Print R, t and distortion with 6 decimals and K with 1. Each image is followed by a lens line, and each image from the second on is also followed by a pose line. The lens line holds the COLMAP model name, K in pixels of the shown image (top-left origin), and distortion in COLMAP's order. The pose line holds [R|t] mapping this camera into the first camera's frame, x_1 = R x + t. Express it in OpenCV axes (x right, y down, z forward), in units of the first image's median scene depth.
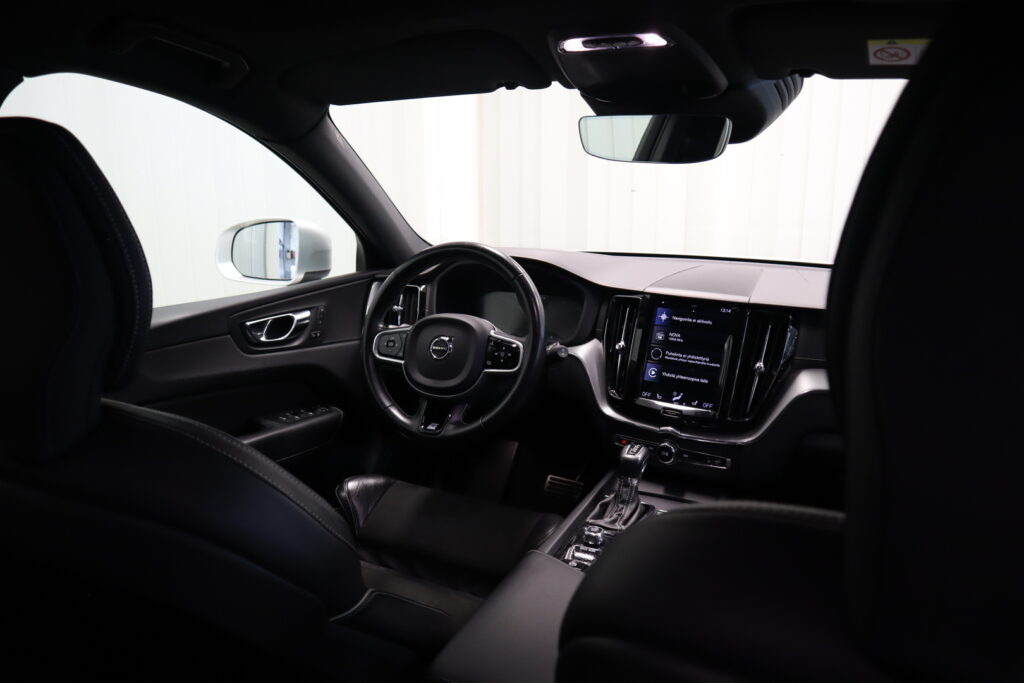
lens RADIAL K [[709.1, 0, 514.7], [0, 709.1, 341.8], [0, 0, 1]] dist [-0.113337, 0.078291]
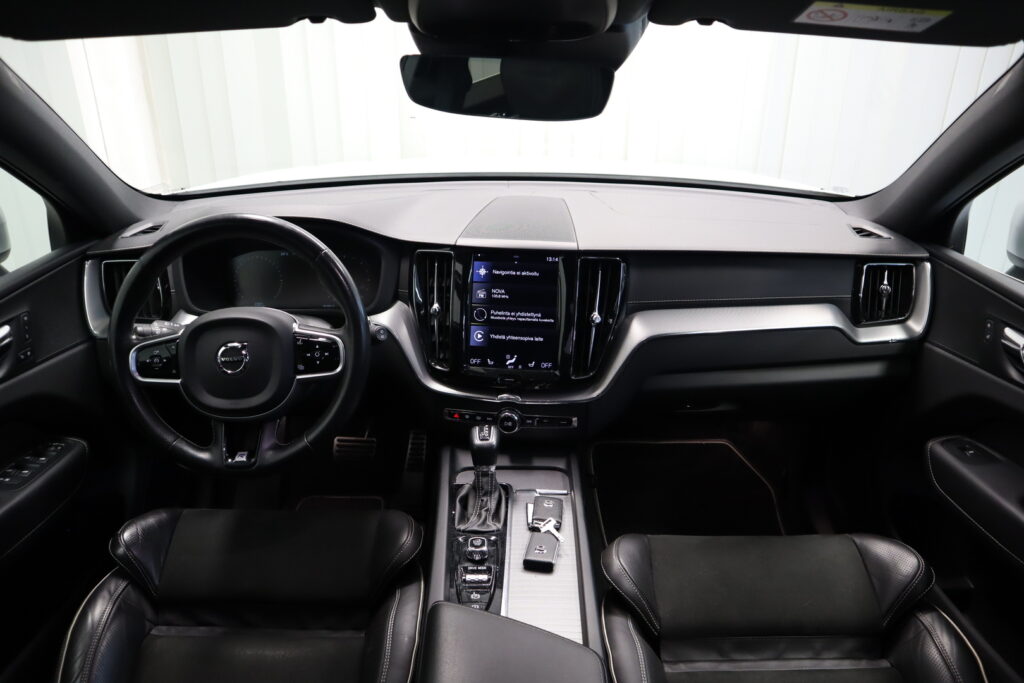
lens RADIAL K [[707.6, 0, 512.0], [0, 707.6, 341.5], [0, 0, 1]] dist [-0.119071, 0.085849]
pose [[0.895726, -0.180965, 0.406111, -0.130607], [0.104035, 0.973369, 0.204277, -0.127238], [-0.432262, -0.140726, 0.890699, 0.184834]]
